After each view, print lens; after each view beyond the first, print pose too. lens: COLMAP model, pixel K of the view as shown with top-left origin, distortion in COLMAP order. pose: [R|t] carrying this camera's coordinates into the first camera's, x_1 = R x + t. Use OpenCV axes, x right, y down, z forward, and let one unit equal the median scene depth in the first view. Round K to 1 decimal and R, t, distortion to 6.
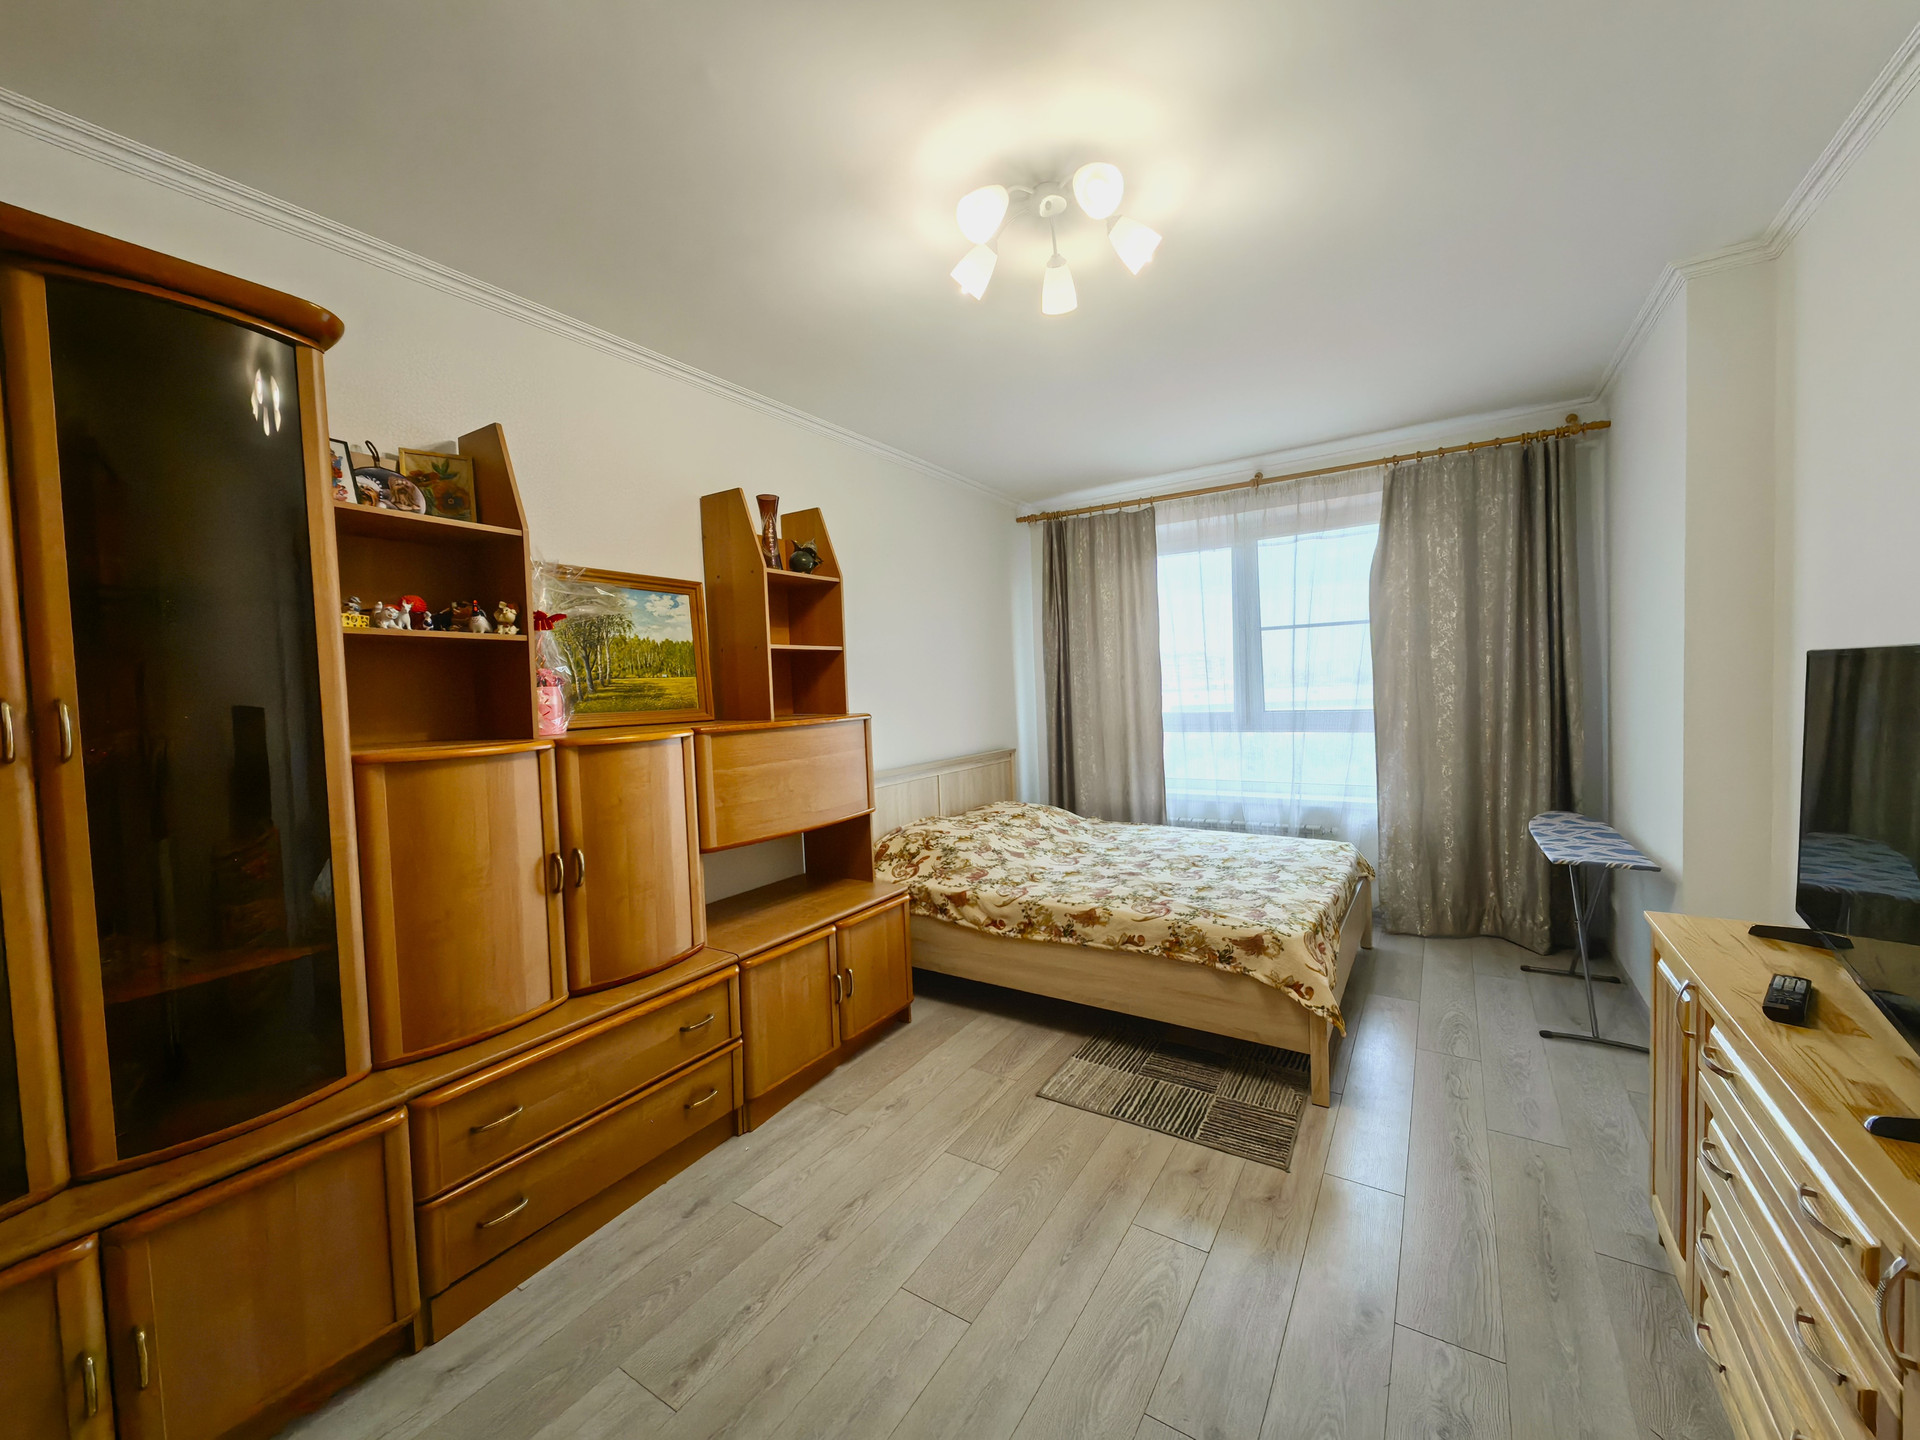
lens RADIAL K [[743.1, 0, 967.3], [0, 743.1, 718.8], [0, 0, 1]] dist [0.029336, -0.013170]
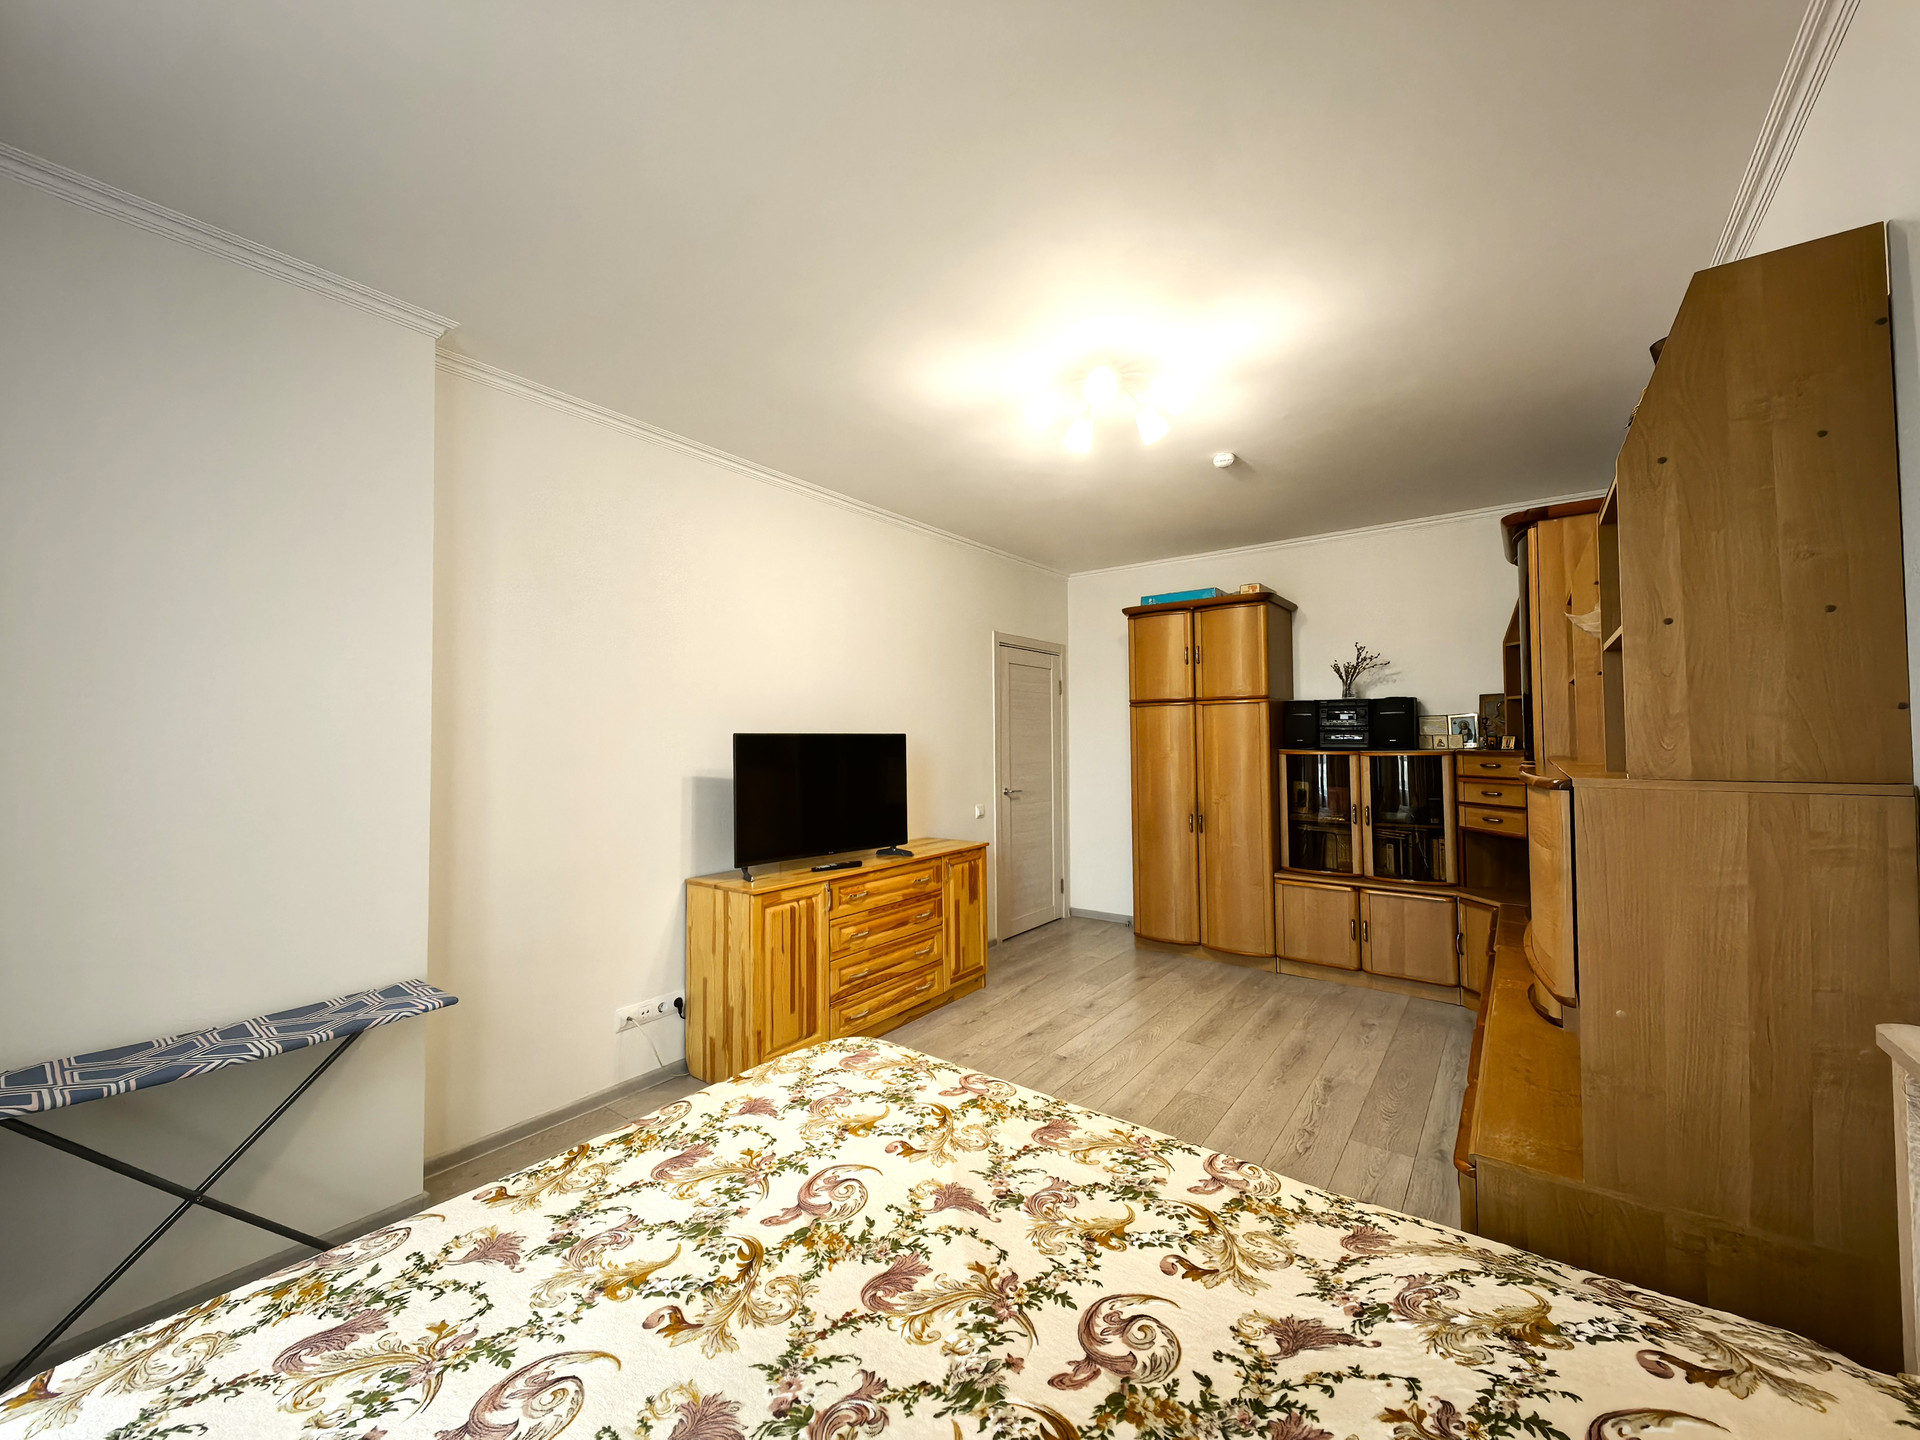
lens RADIAL K [[743.1, 0, 967.3], [0, 743.1, 718.8], [0, 0, 1]] dist [0.029336, -0.013170]
pose [[-0.996405, 0.044295, 0.072212, 0.185845], [0.045223, 0.998913, 0.011261, -0.063822], [-0.071635, 0.014486, -0.997326, 1.494888]]
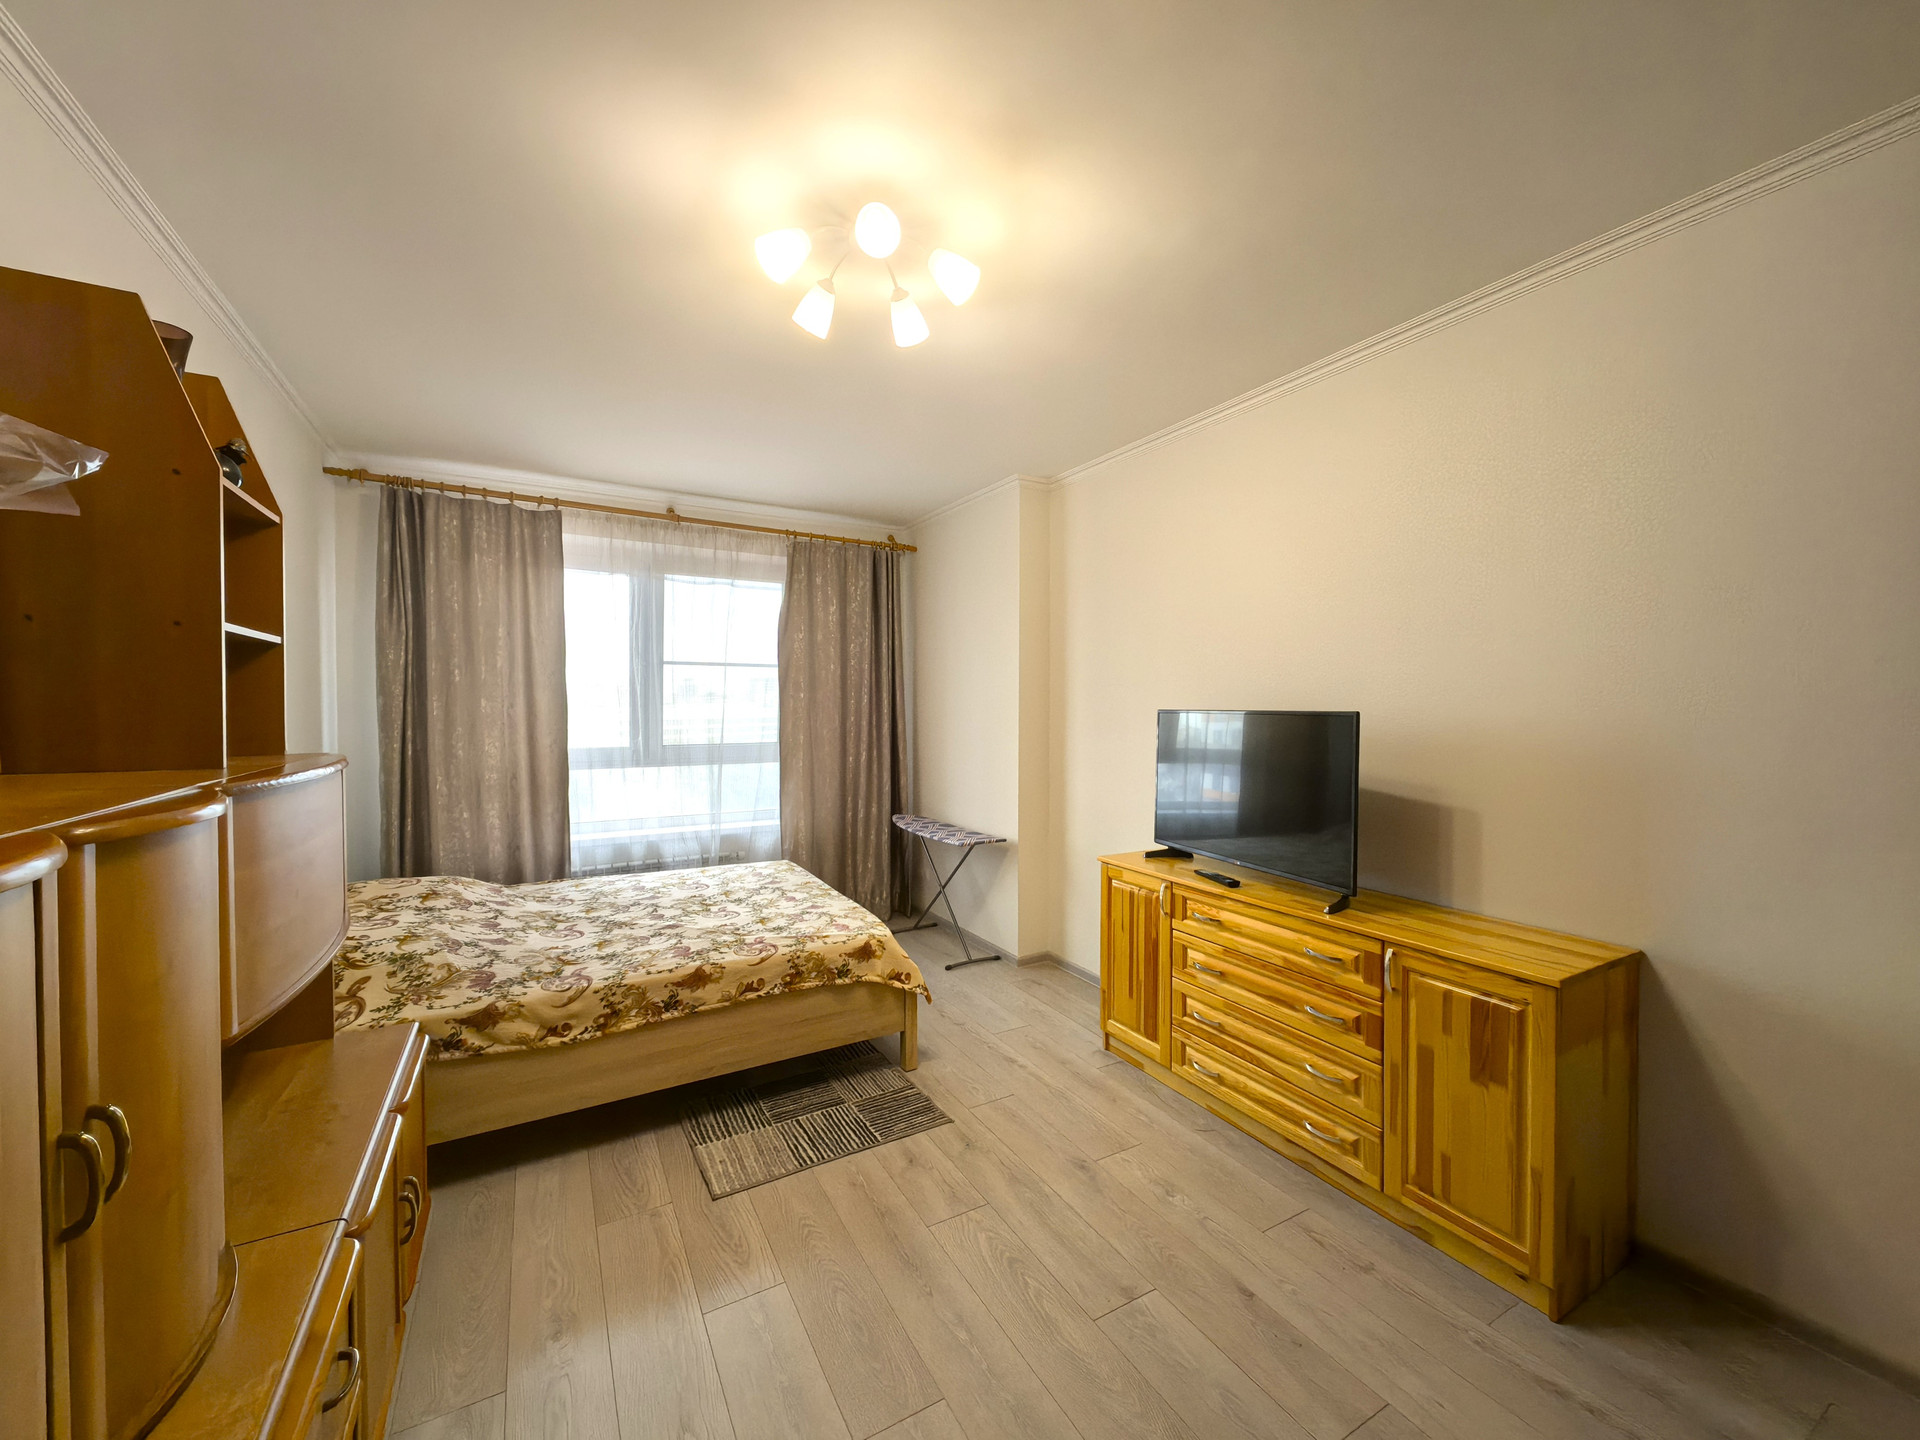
lens RADIAL K [[743.1, 0, 967.3], [0, 743.1, 718.8], [0, 0, 1]] dist [0.029336, -0.013170]
pose [[0.464755, 0.022519, 0.885153, -0.444060], [0.019402, 0.999178, -0.035606, -0.003479], [-0.885227, 0.033721, 0.463936, 0.273361]]
